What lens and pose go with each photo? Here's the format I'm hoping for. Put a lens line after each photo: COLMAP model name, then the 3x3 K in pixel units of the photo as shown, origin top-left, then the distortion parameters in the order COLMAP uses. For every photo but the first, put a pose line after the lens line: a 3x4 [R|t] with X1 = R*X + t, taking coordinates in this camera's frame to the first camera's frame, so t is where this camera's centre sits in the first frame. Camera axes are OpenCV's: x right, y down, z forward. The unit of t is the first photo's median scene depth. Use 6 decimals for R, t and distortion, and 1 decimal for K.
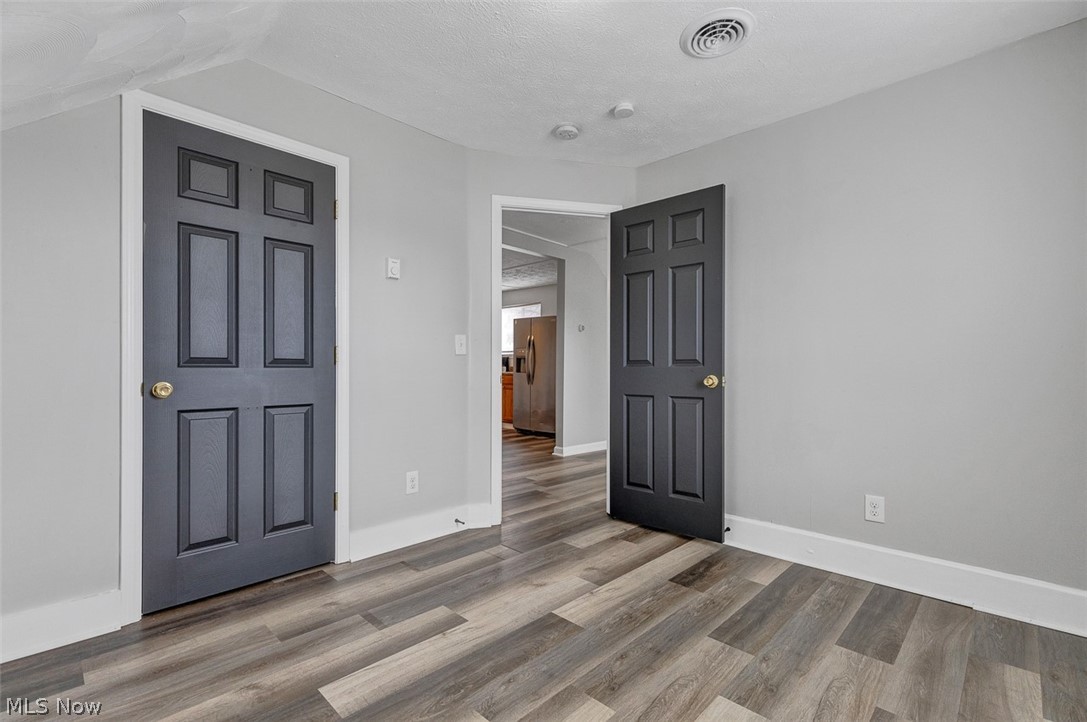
lens RADIAL K [[496.9, 0, 539.0], [0, 496.9, 368.9], [0, 0, 1]] dist [0.002742, -0.000747]
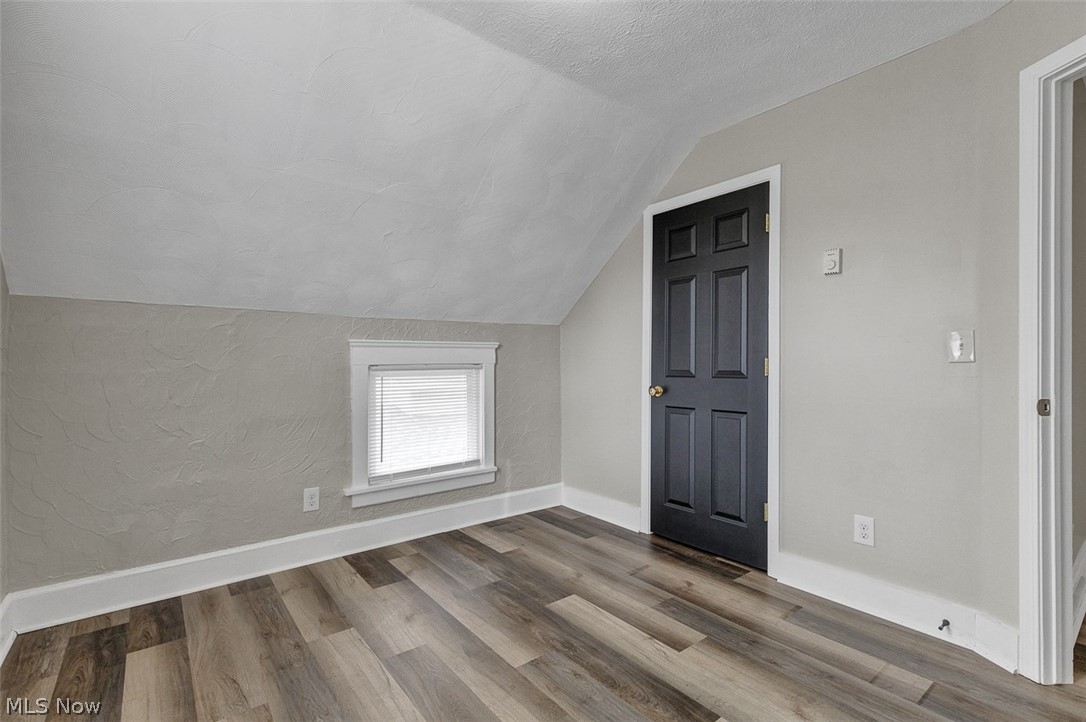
lens RADIAL K [[496.4, 0, 541.9], [0, 496.4, 361.9], [0, 0, 1]] dist [0.002742, -0.000747]
pose [[-0.139023, -0.016466, -0.990152, 0.776078], [-0.012797, 0.999808, -0.014830, -0.018954], [0.990207, 0.010610, -0.139207, 0.816213]]
